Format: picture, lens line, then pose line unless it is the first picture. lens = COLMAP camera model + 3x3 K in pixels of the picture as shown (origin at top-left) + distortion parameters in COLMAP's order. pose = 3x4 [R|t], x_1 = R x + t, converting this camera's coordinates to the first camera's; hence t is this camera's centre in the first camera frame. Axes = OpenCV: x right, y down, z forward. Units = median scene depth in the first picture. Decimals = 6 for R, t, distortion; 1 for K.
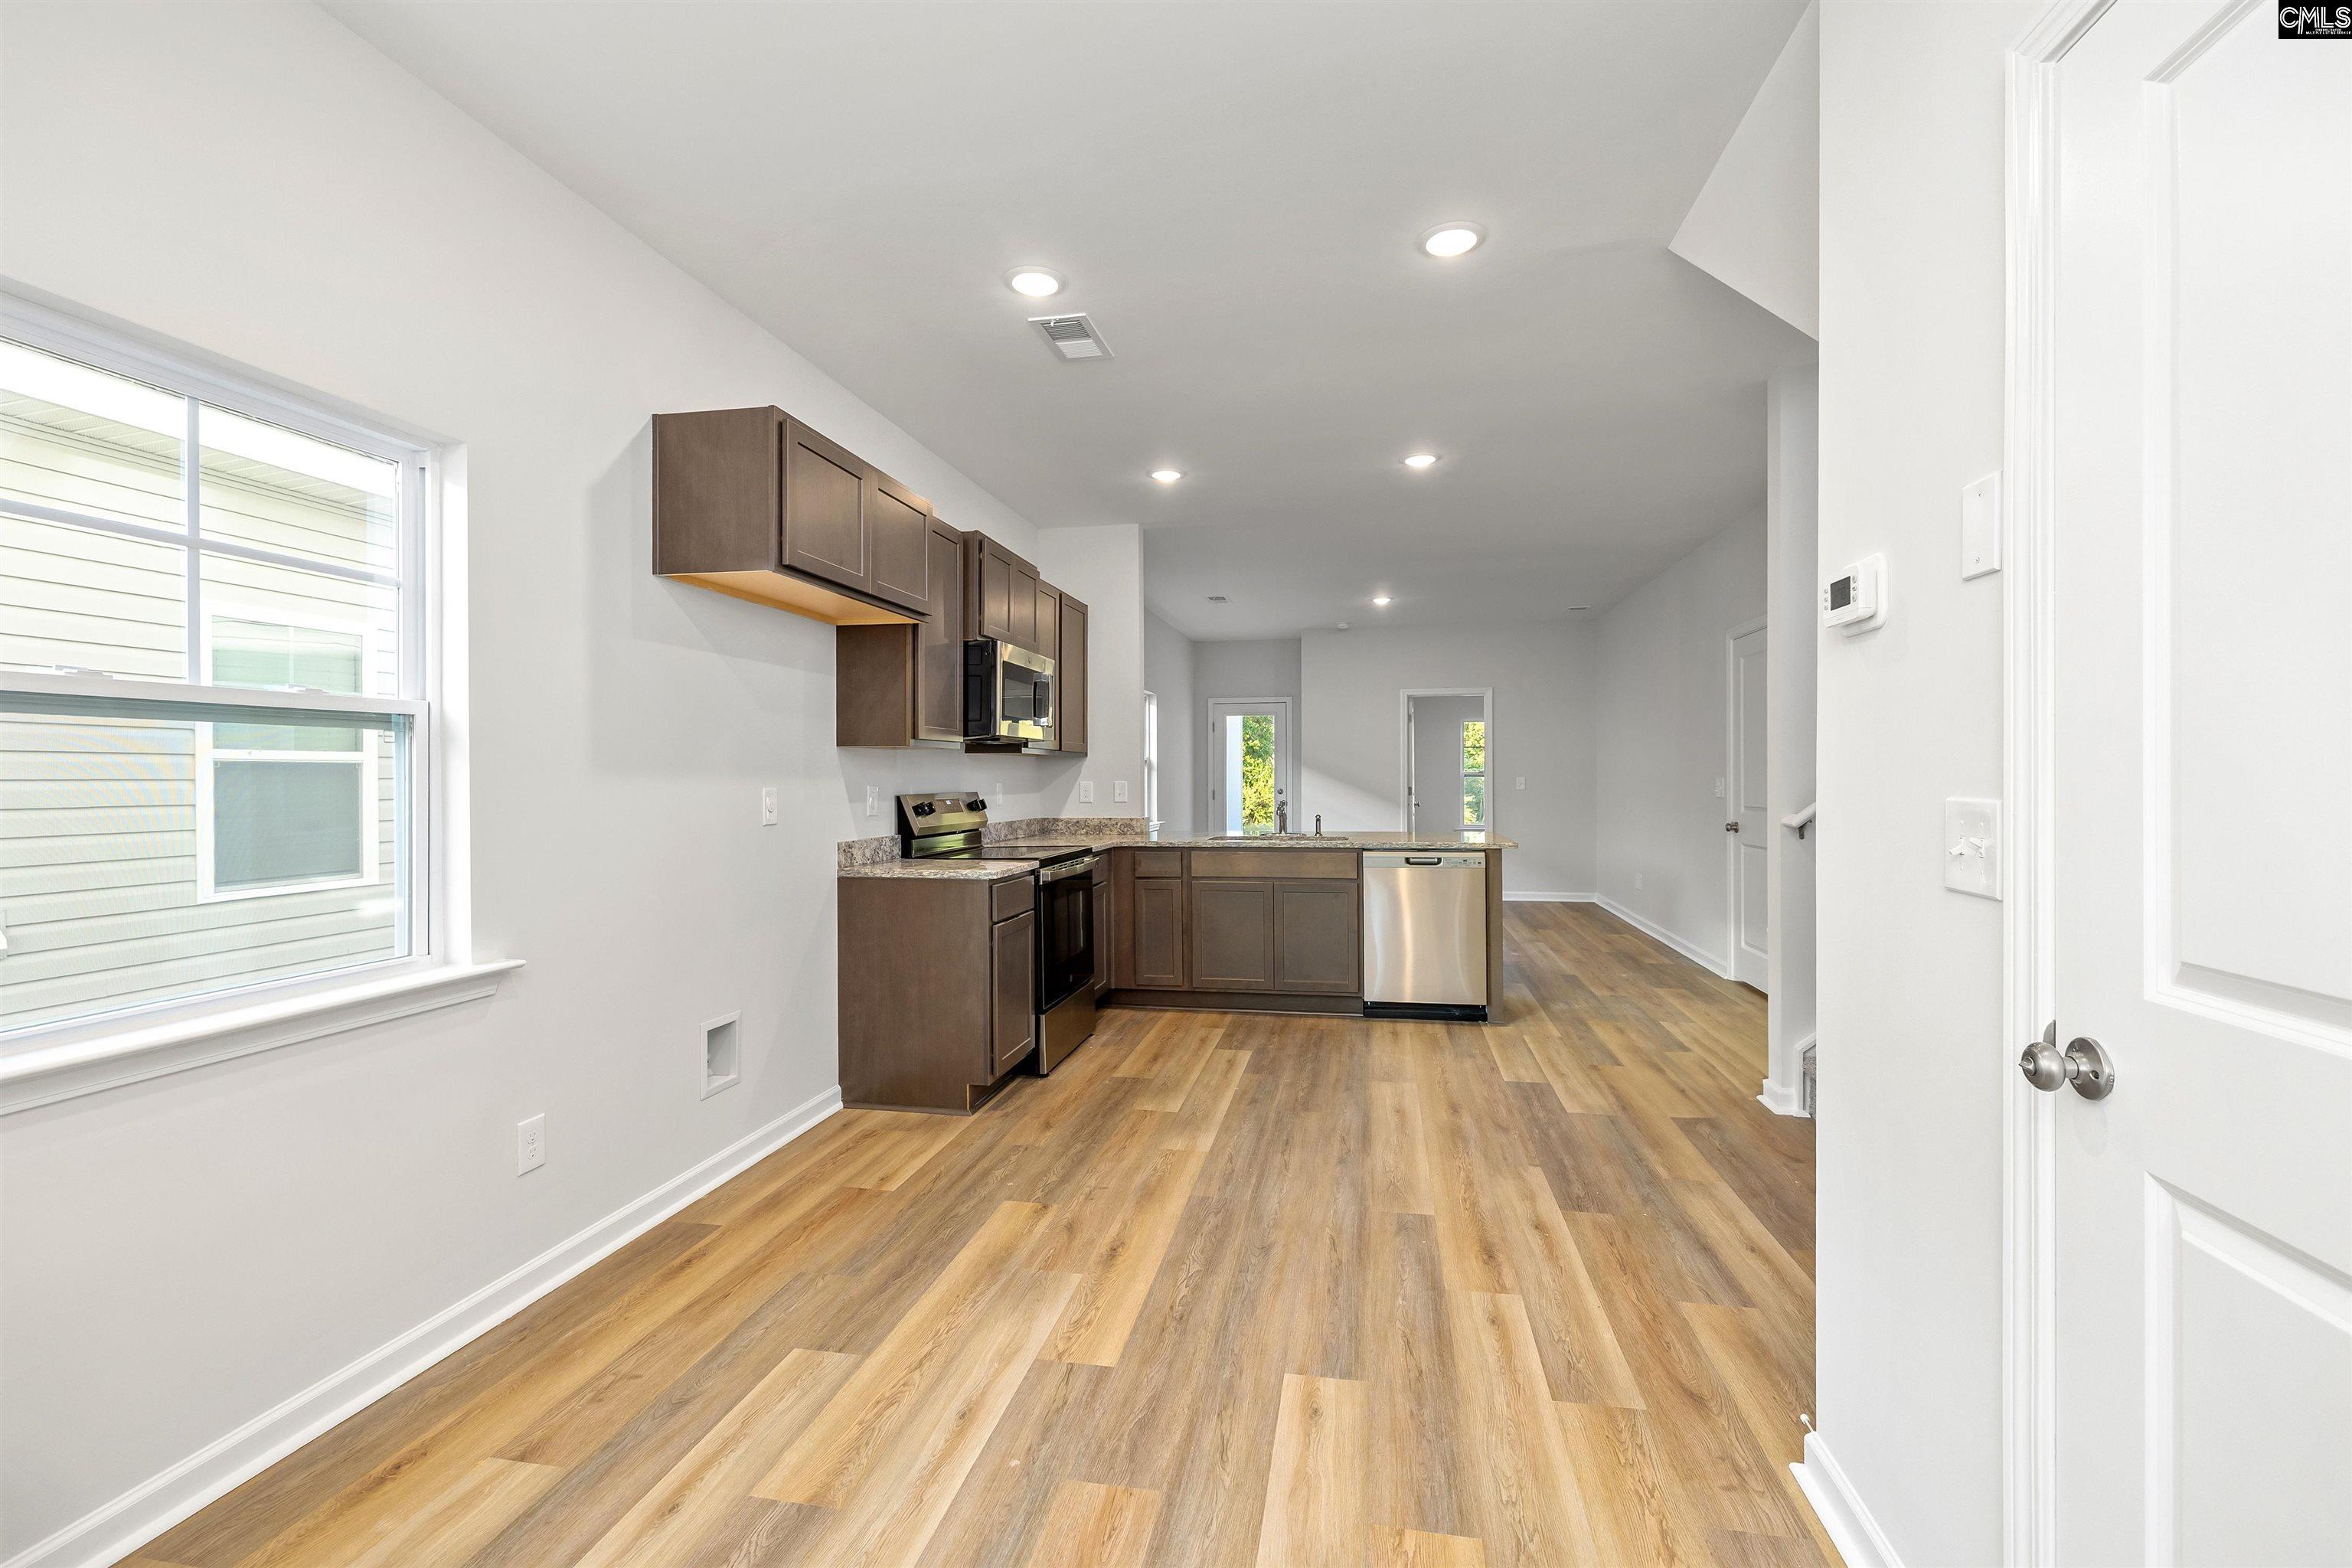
lens RADIAL K [[1011.9, 0, 1170.8], [0, 1011.9, 783.4], [0, 0, 1]] dist [-0.000539, -0.000131]
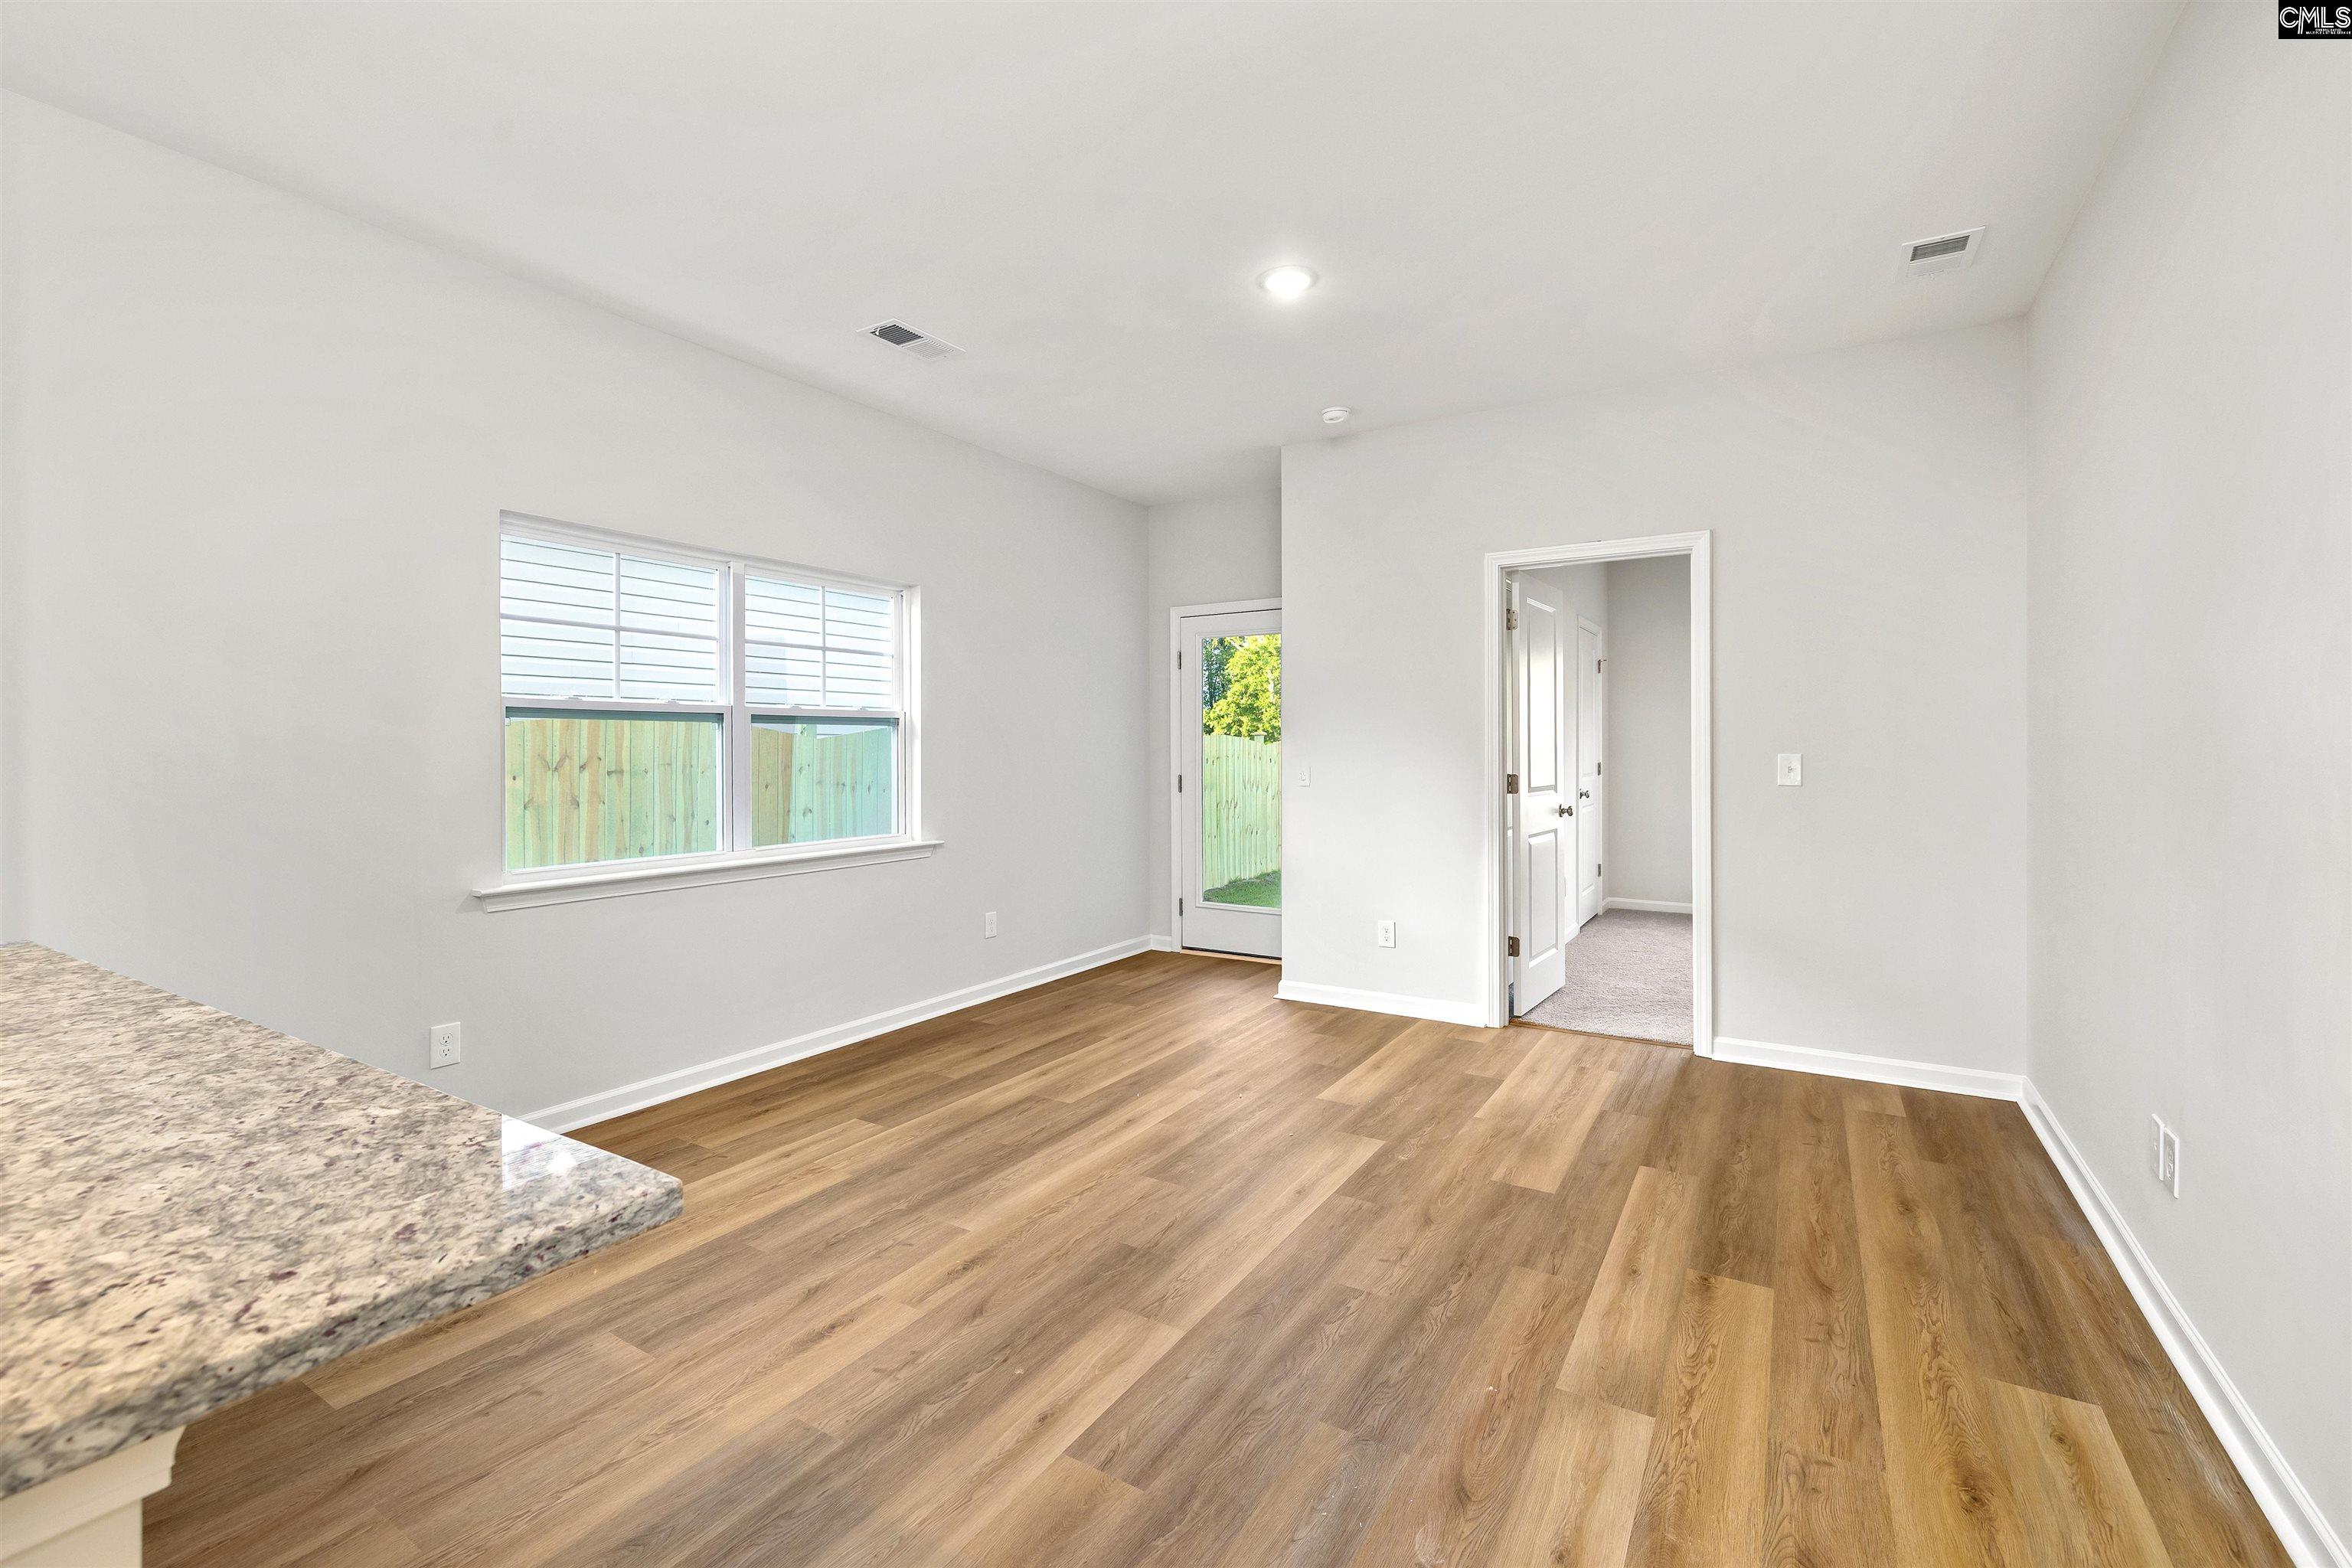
lens RADIAL K [[1011.9, 0, 1156.8], [0, 1011.9, 765.0], [0, 0, 1]] dist [-0.000539, -0.000131]
pose [[0.931889, 0.006192, -0.362692, 0.506112], [-0.001795, 0.999921, 0.012460, -0.012017], [0.362740, -0.010961, 0.931826, 1.069904]]
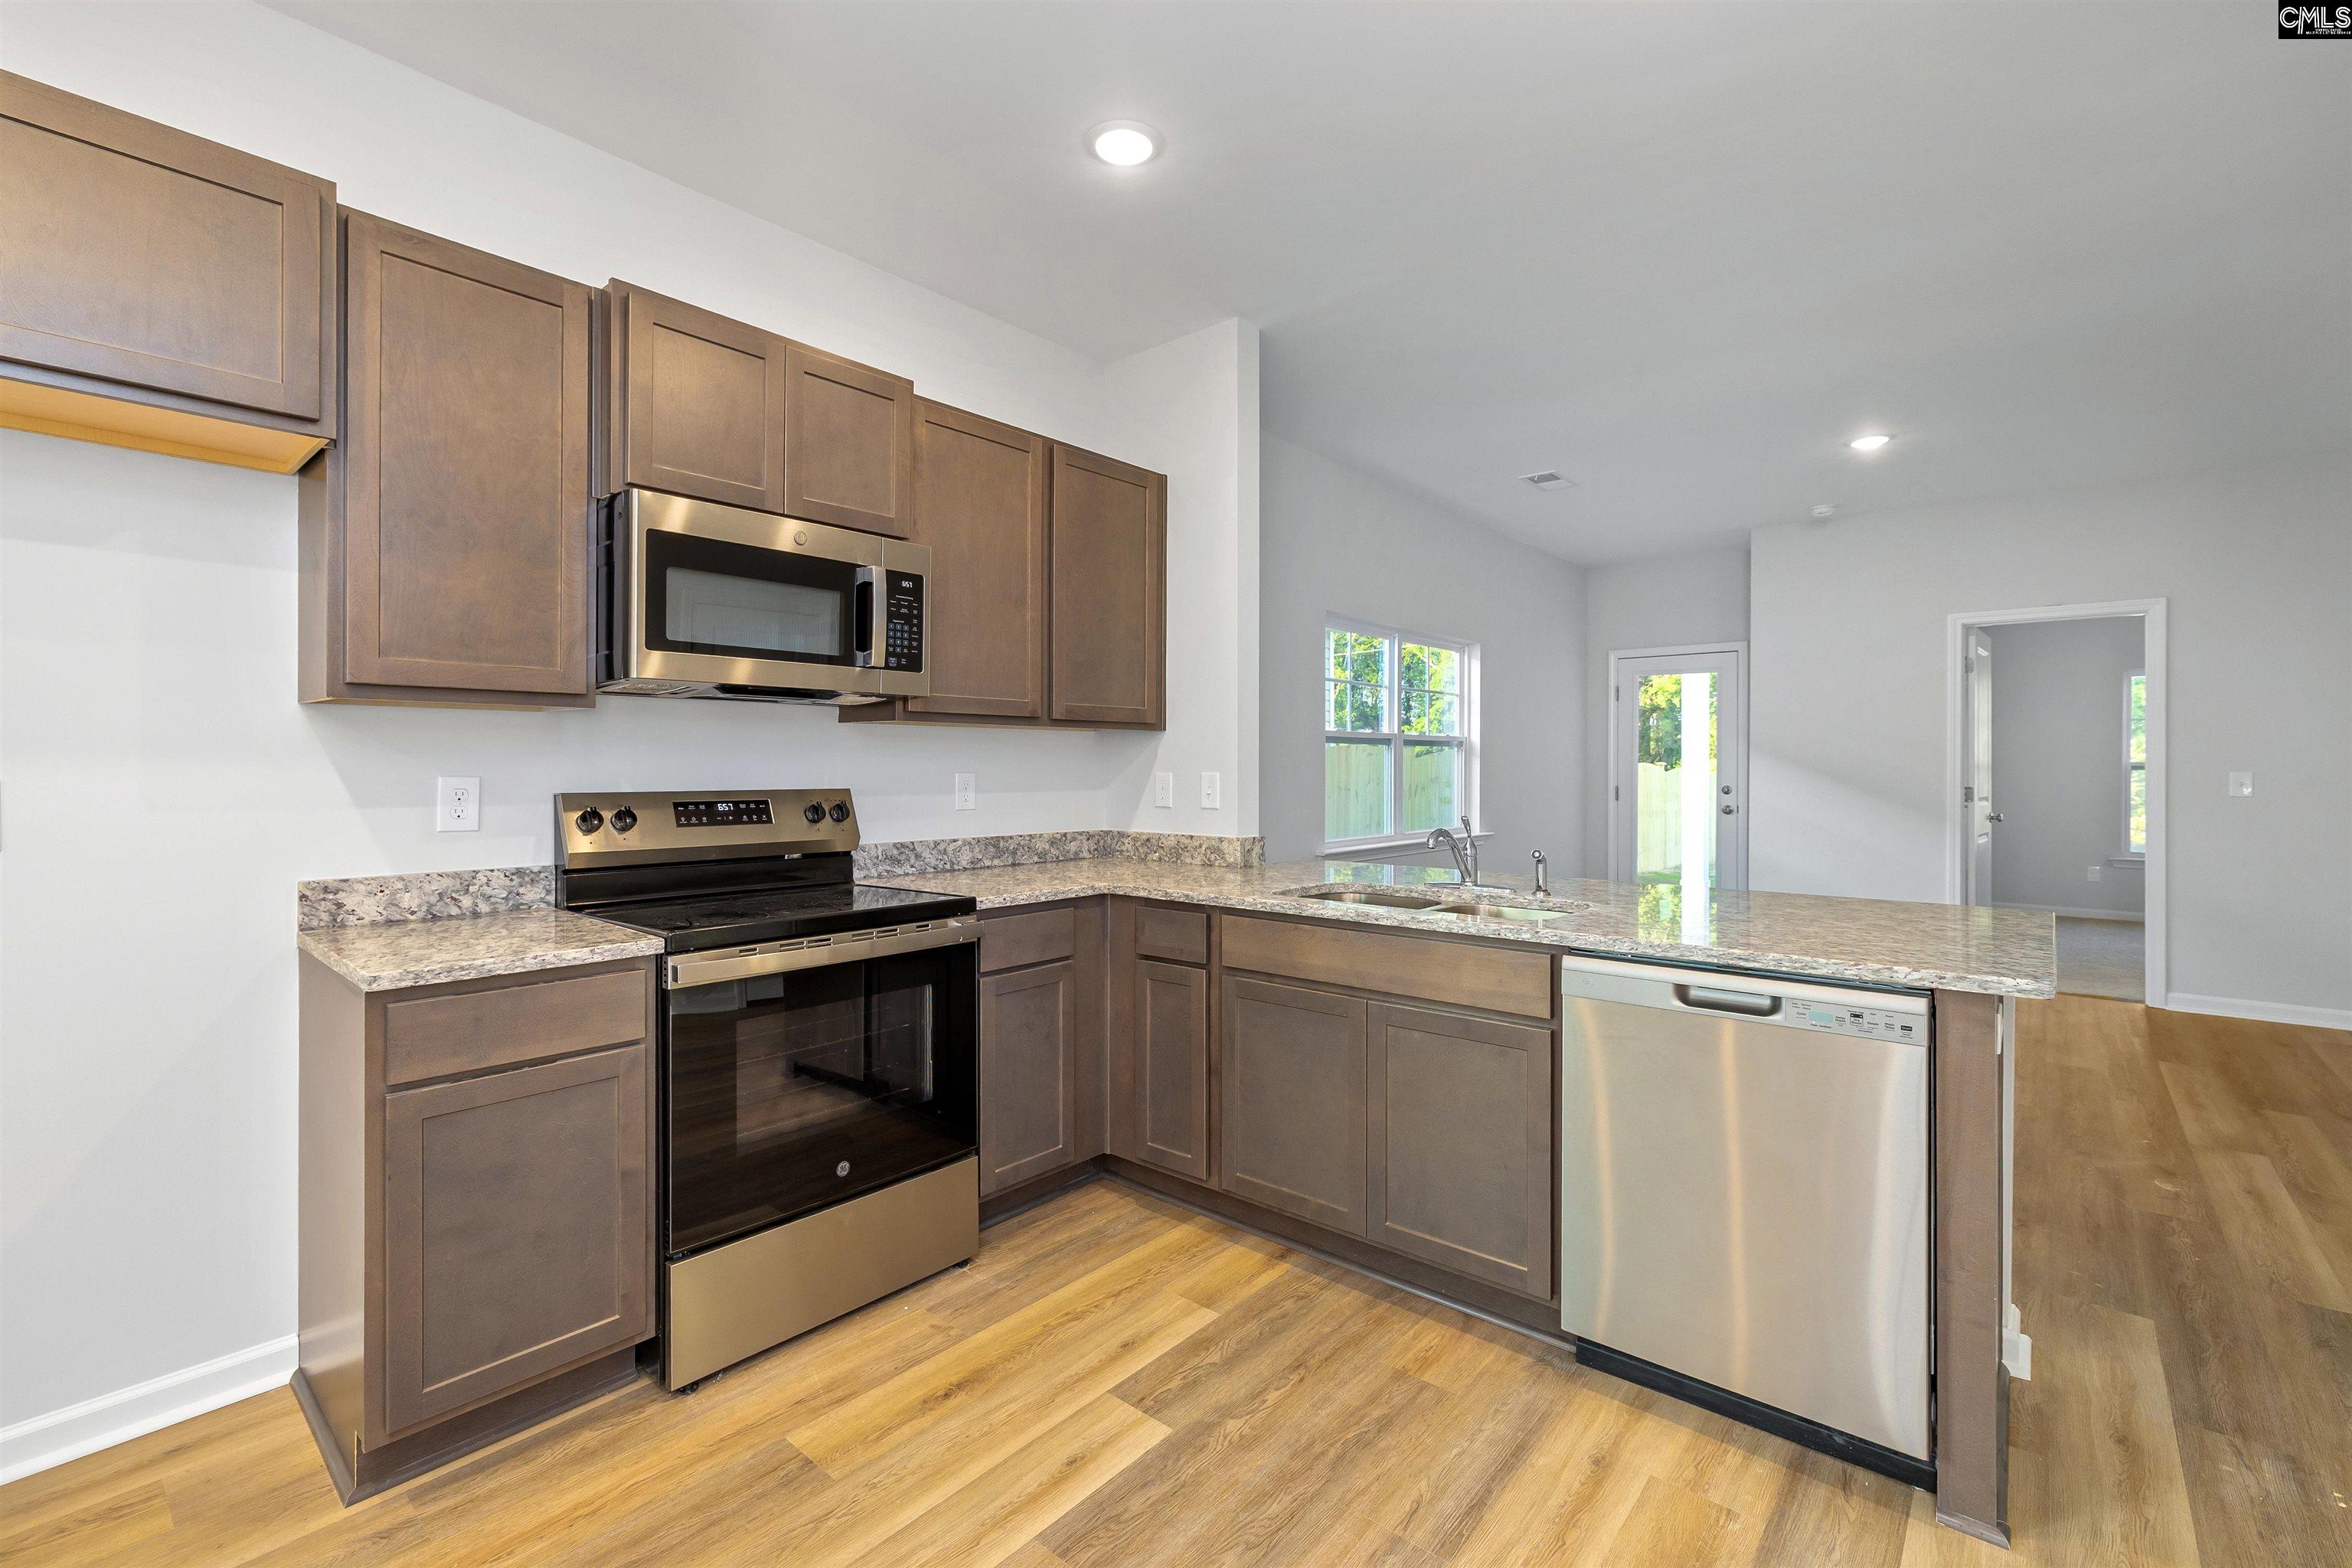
lens RADIAL K [[1011.9, 0, 1161.2], [0, 1011.9, 766.9], [0, 0, 1]] dist [-0.000539, -0.000131]
pose [[0.867251, 0.007837, -0.497810, 0.254041], [-0.009855, 0.999950, -0.001428, -0.005036], [0.497774, 0.006144, 0.867285, 0.579935]]
